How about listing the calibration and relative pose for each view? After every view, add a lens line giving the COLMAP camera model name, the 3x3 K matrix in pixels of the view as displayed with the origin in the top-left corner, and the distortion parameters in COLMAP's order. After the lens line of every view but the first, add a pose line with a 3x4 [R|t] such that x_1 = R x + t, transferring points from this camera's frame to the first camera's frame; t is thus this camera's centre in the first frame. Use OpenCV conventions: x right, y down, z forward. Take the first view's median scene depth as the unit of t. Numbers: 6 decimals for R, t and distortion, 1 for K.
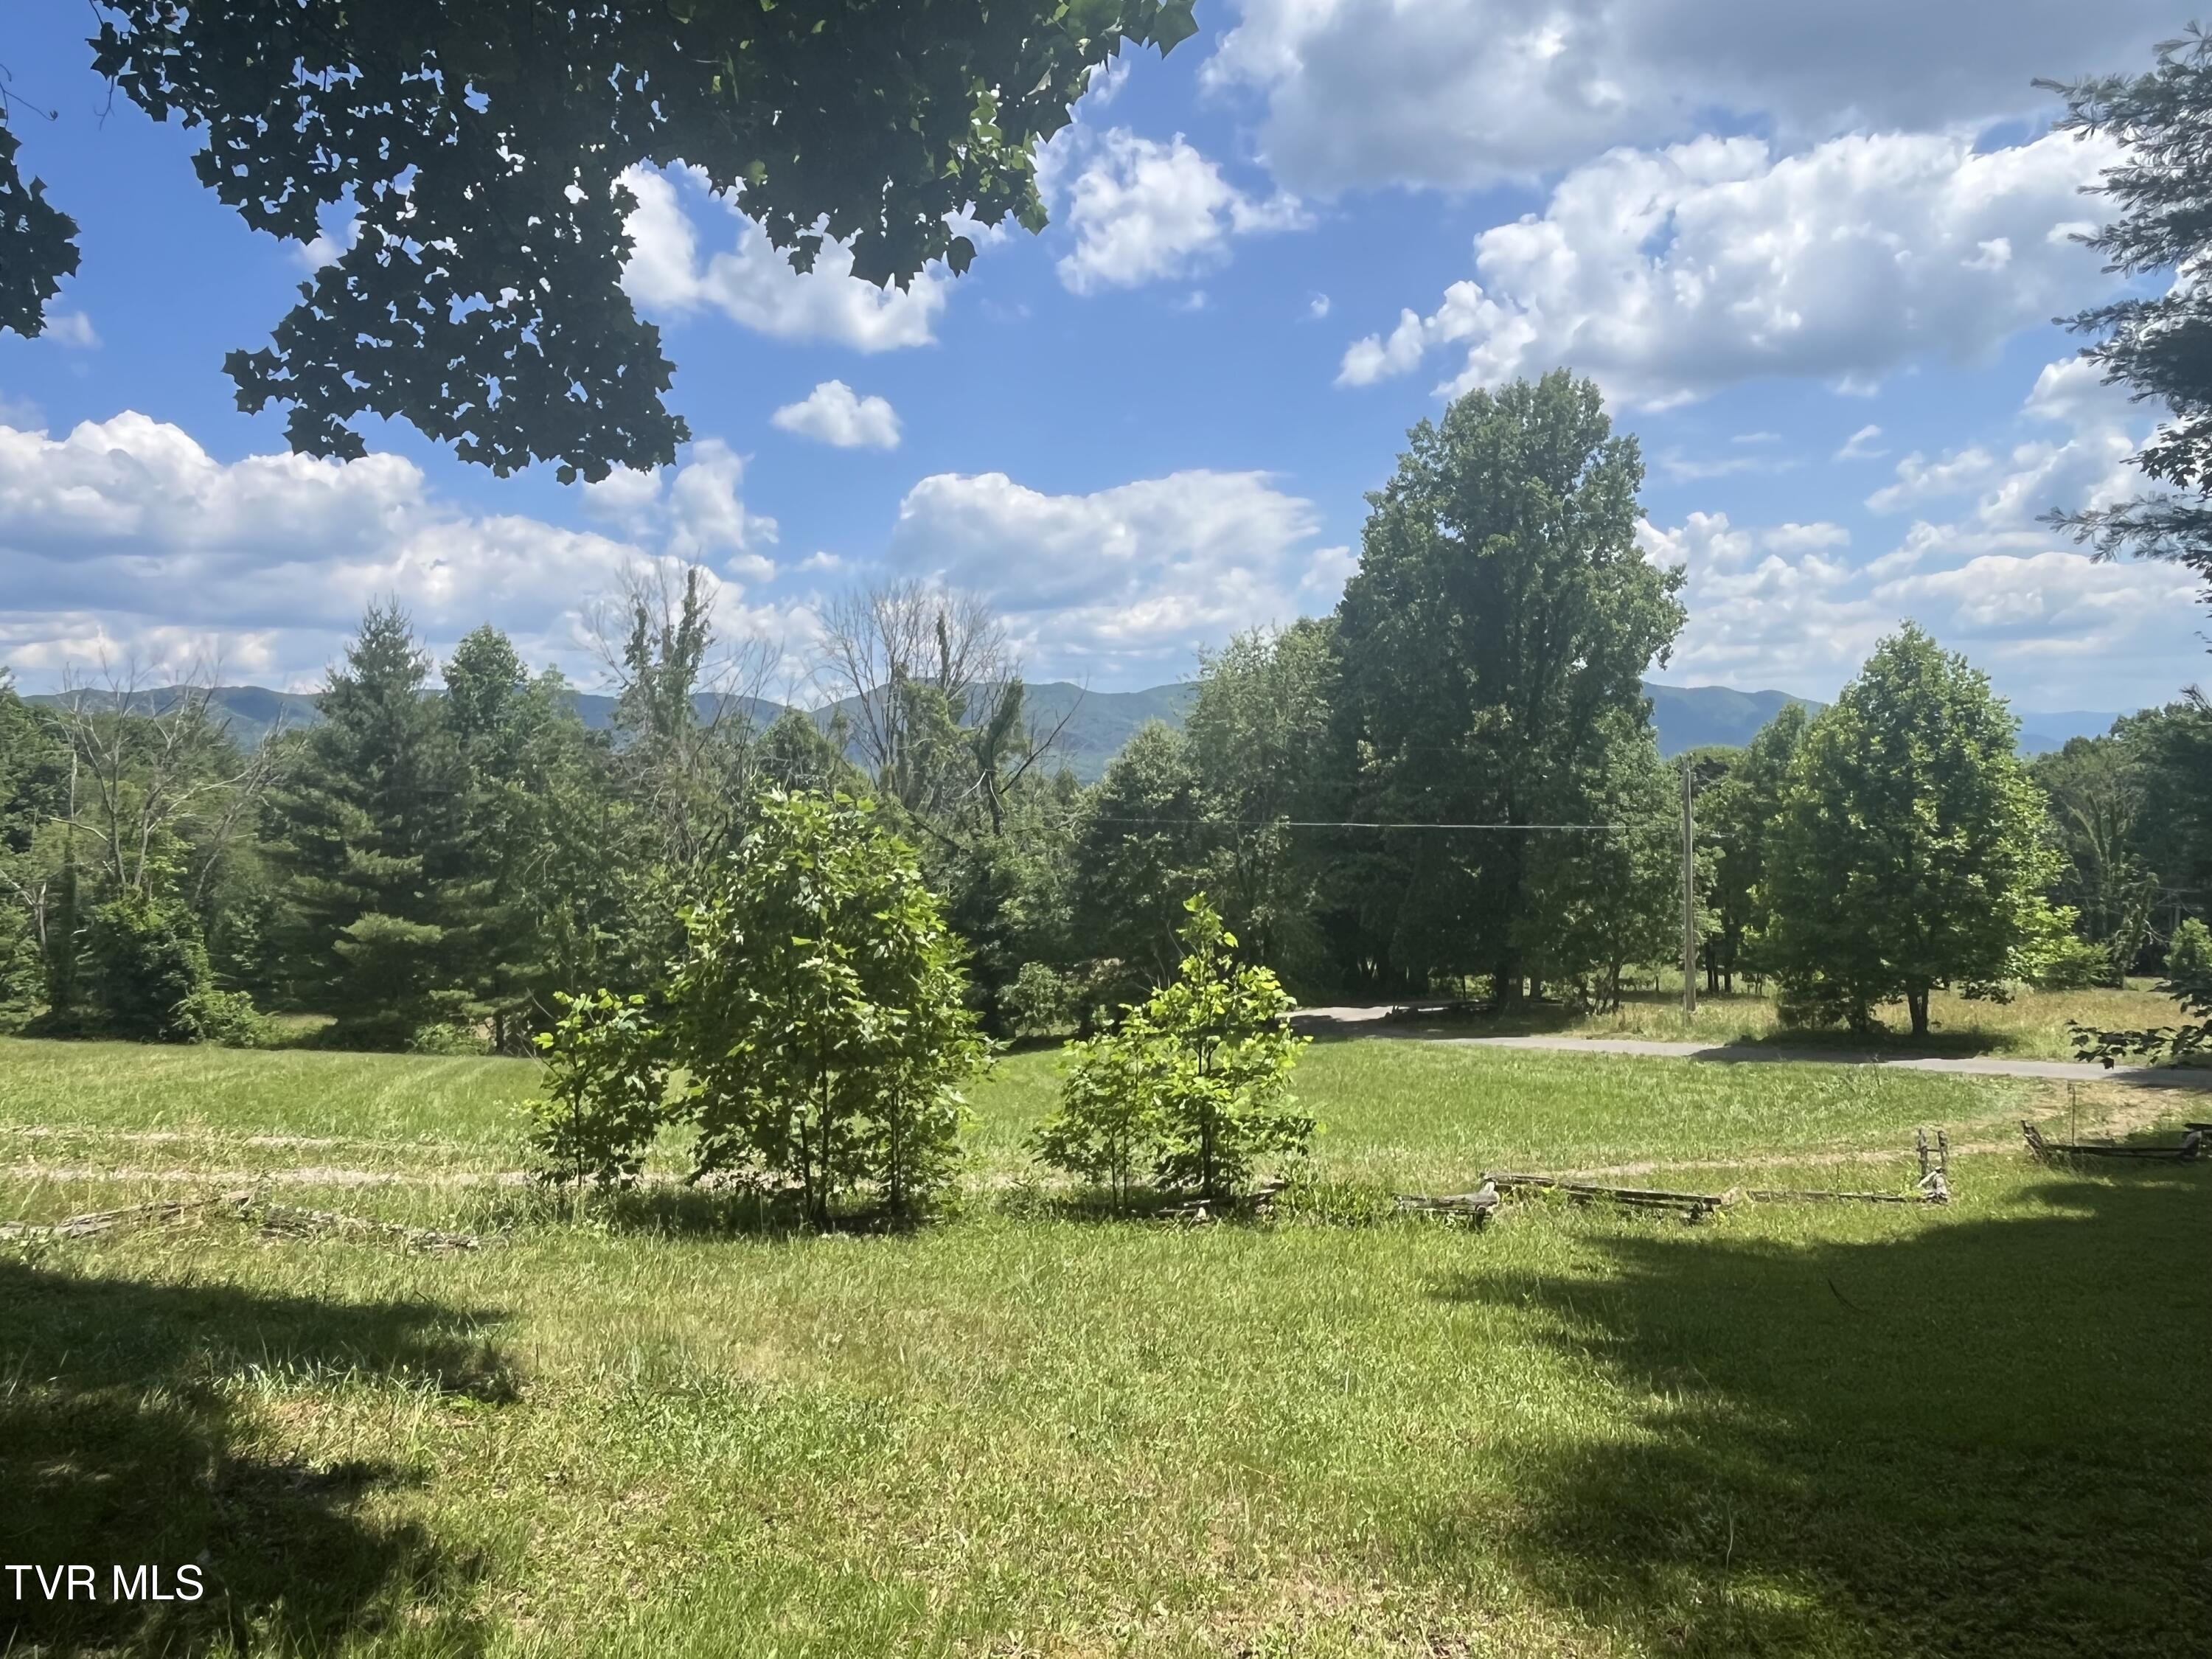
lens RADIAL K [[1487.1, 0, 1077.9], [0, 1487.1, 864.5], [0, 0, 1]] dist [-0.006244, -0.000840]
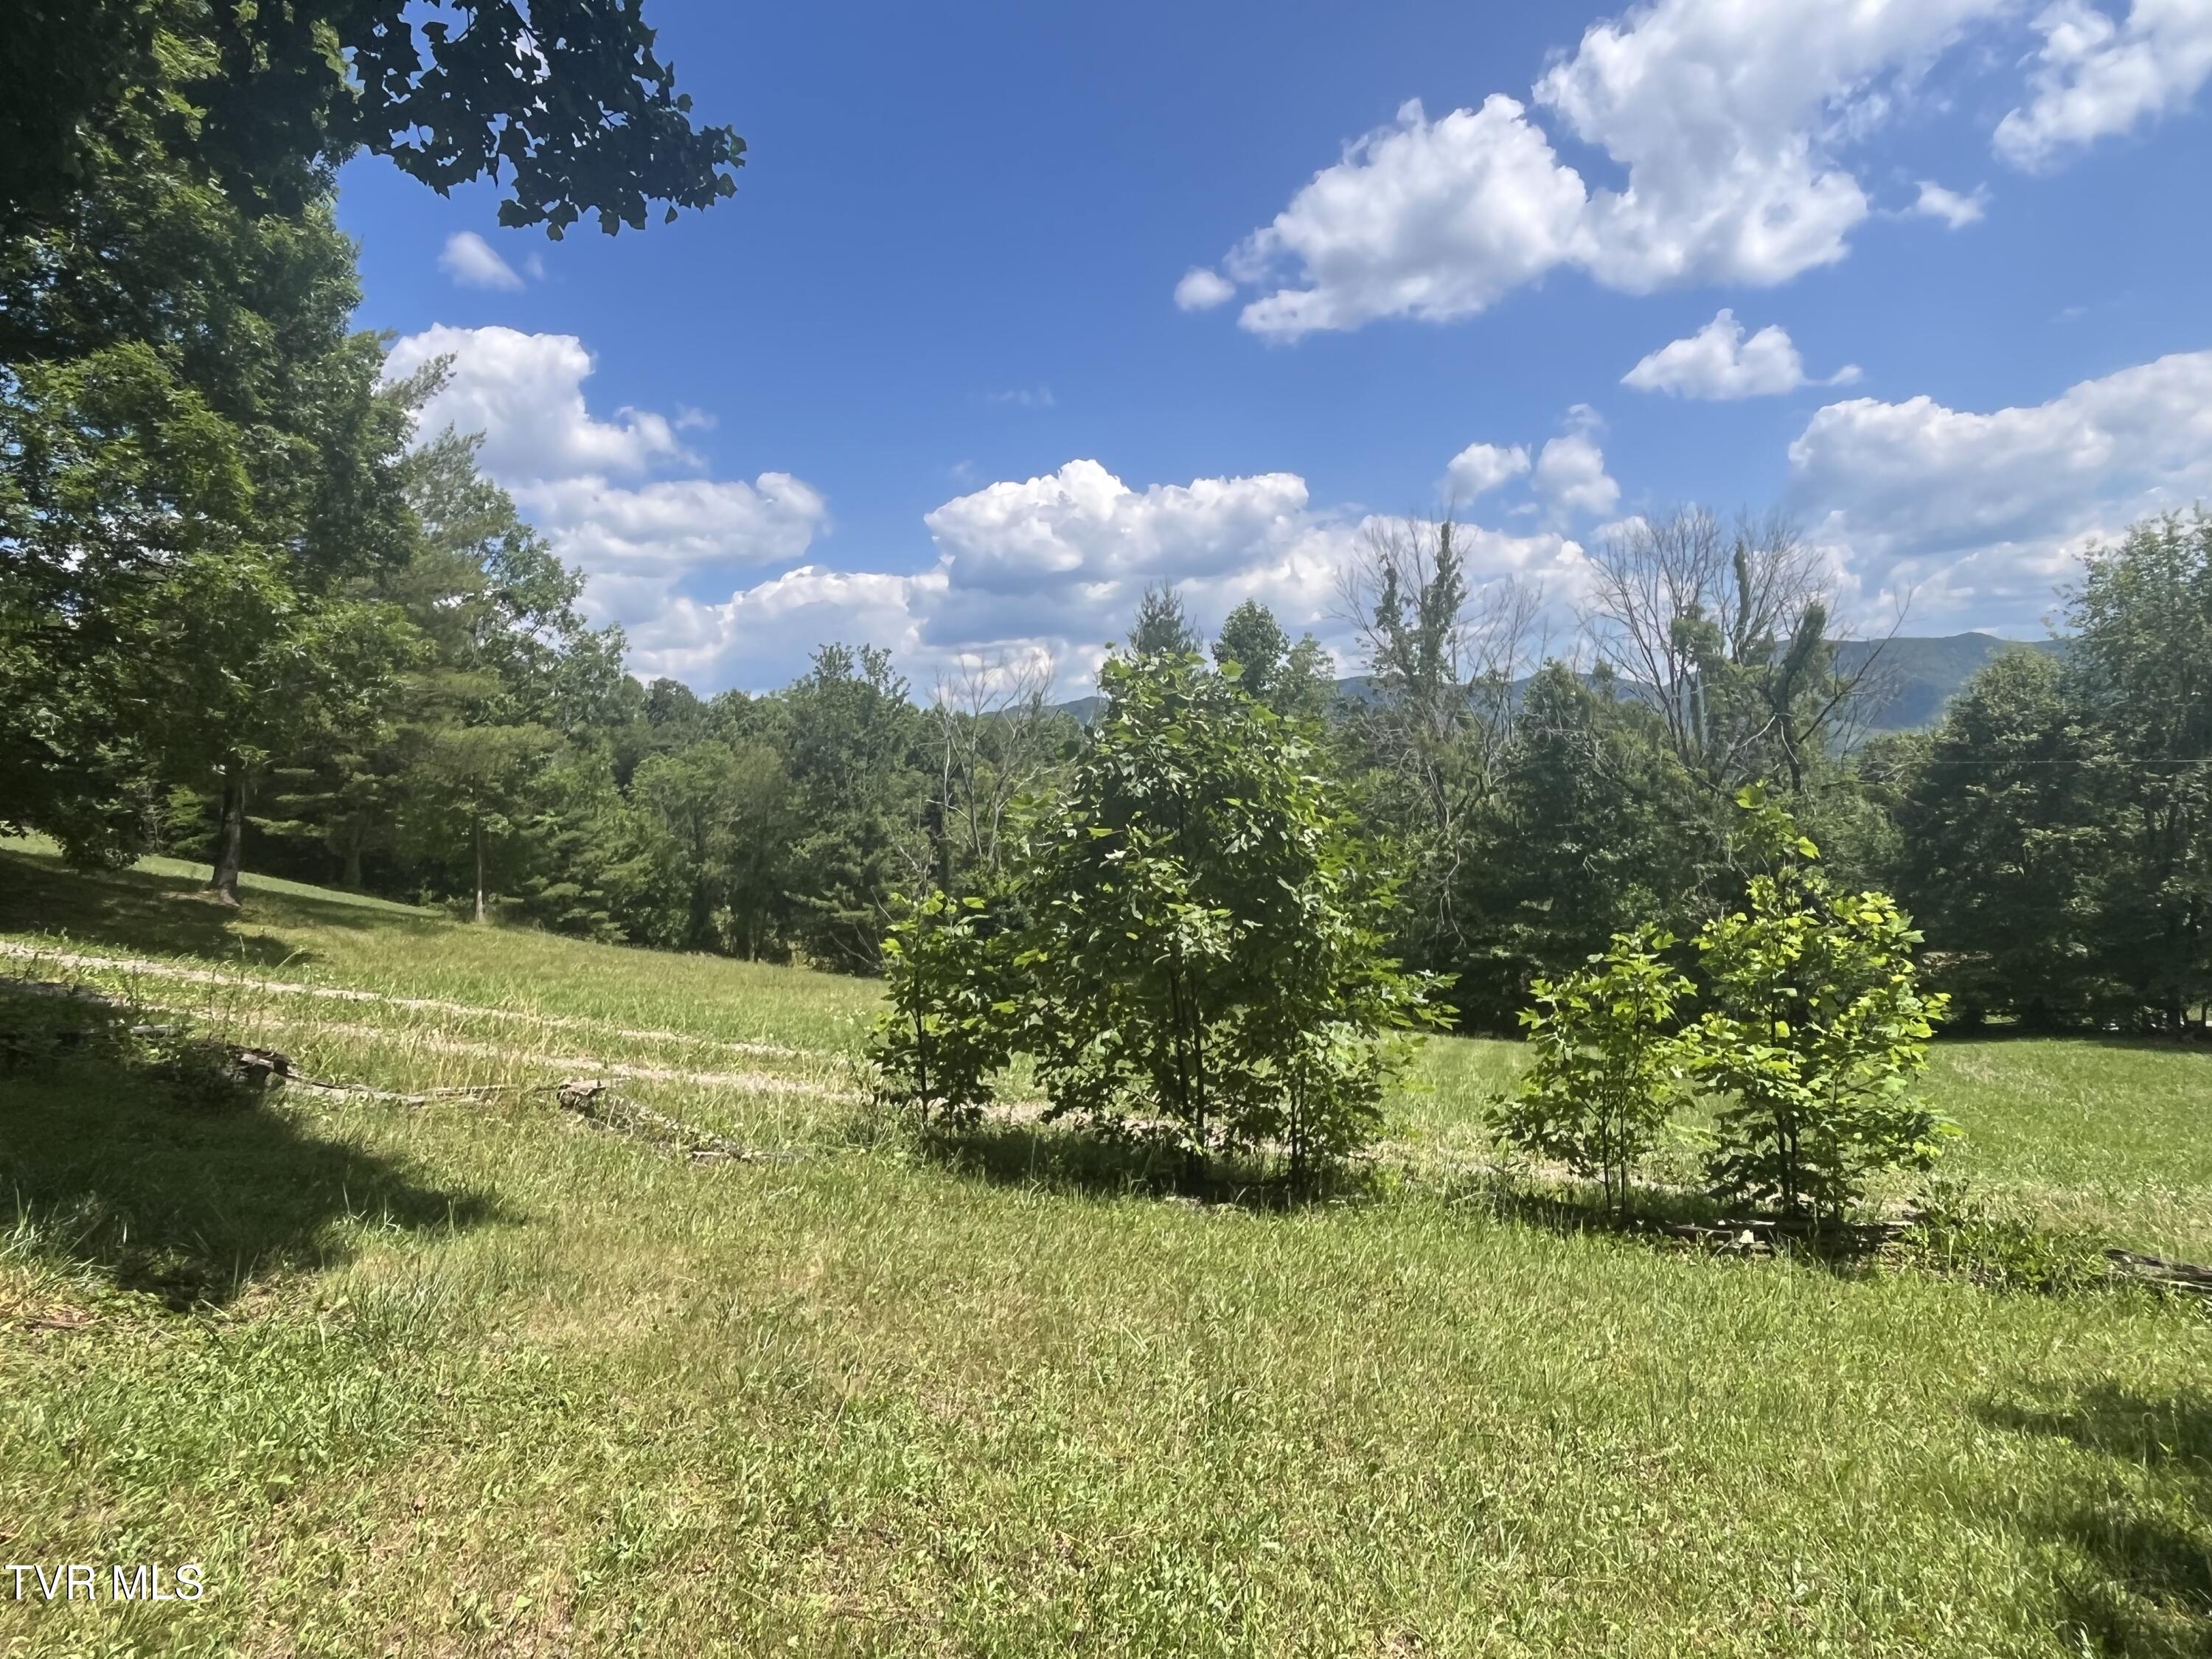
lens RADIAL K [[1487.1, 0, 1085.7], [0, 1487.1, 859.9], [0, 0, 1]] dist [-0.006244, -0.000840]
pose [[0.852169, -0.002370, -0.523261, 0.177131], [0.006146, 0.999966, 0.005479, 0.049980], [0.523230, -0.007885, 0.852155, 0.238837]]
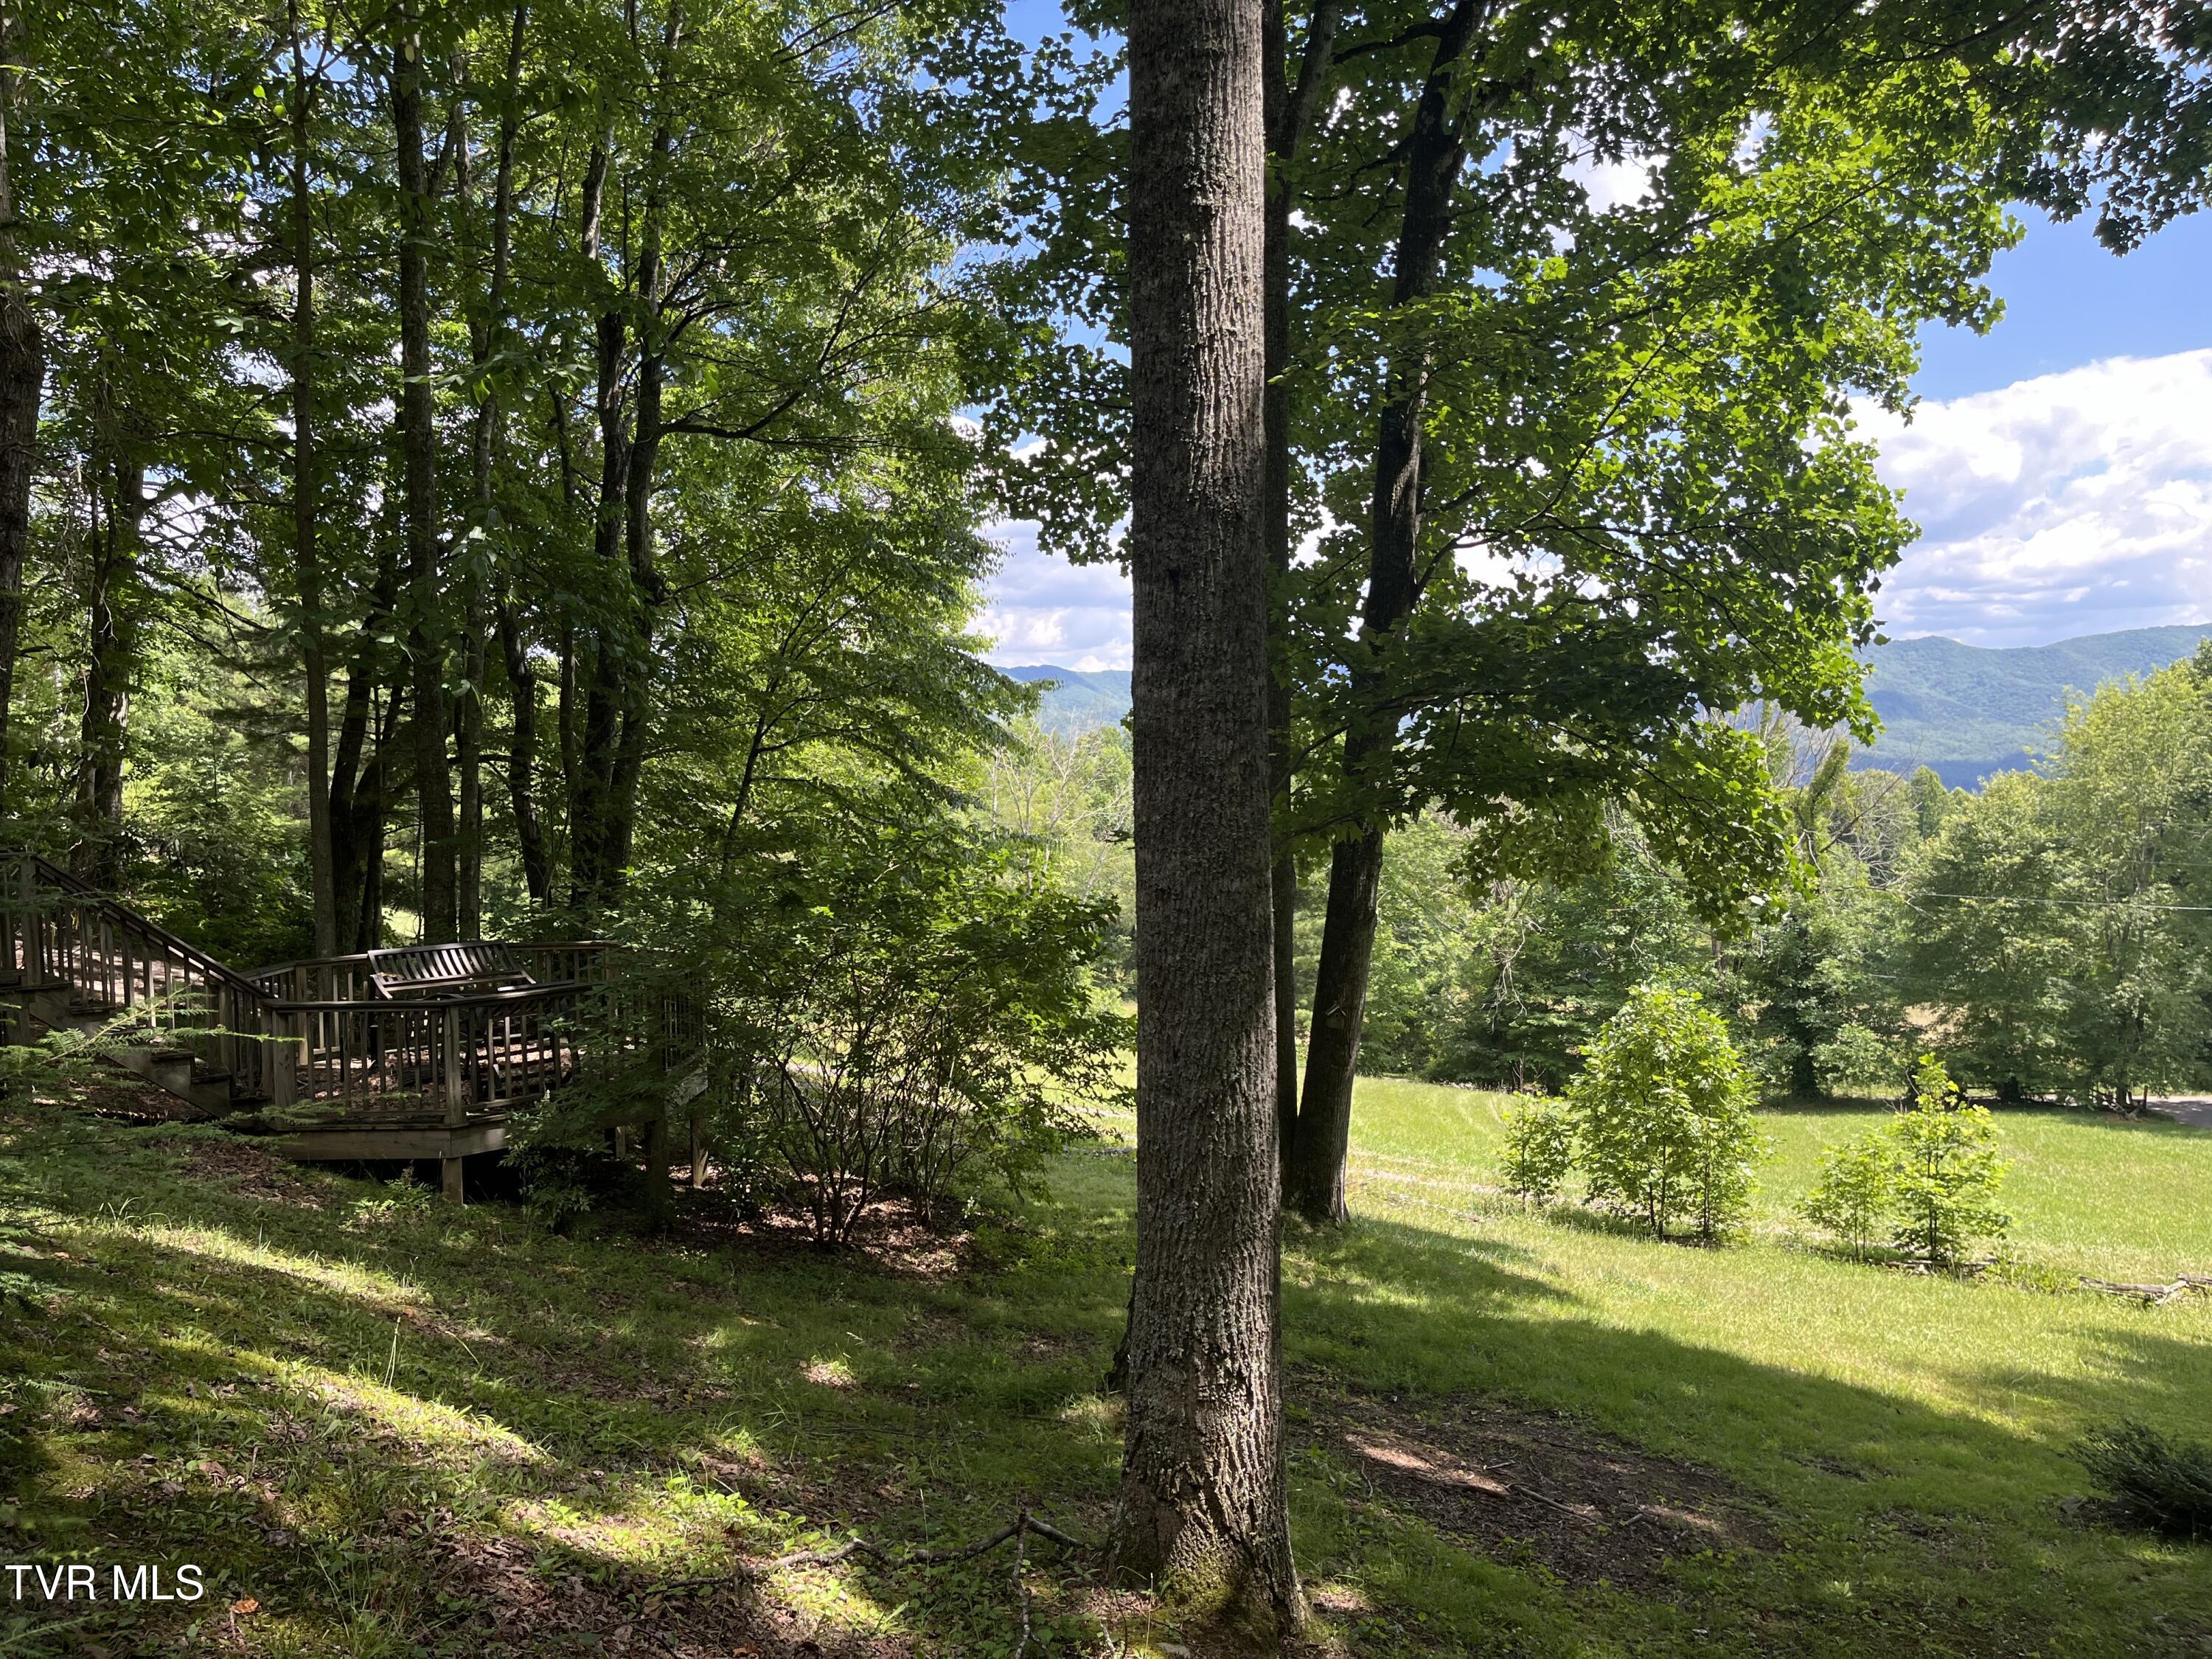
lens RADIAL K [[1660.1, 0, 1096.5], [0, 1660.1, 834.1], [0, 0, 1]] dist [0.061860, -0.081771]
pose [[0.890798, 0.027203, -0.453585, 0.095140], [-0.030942, 0.999521, -0.000823, -0.174354], [0.453345, 0.014768, 0.891213, -0.881578]]
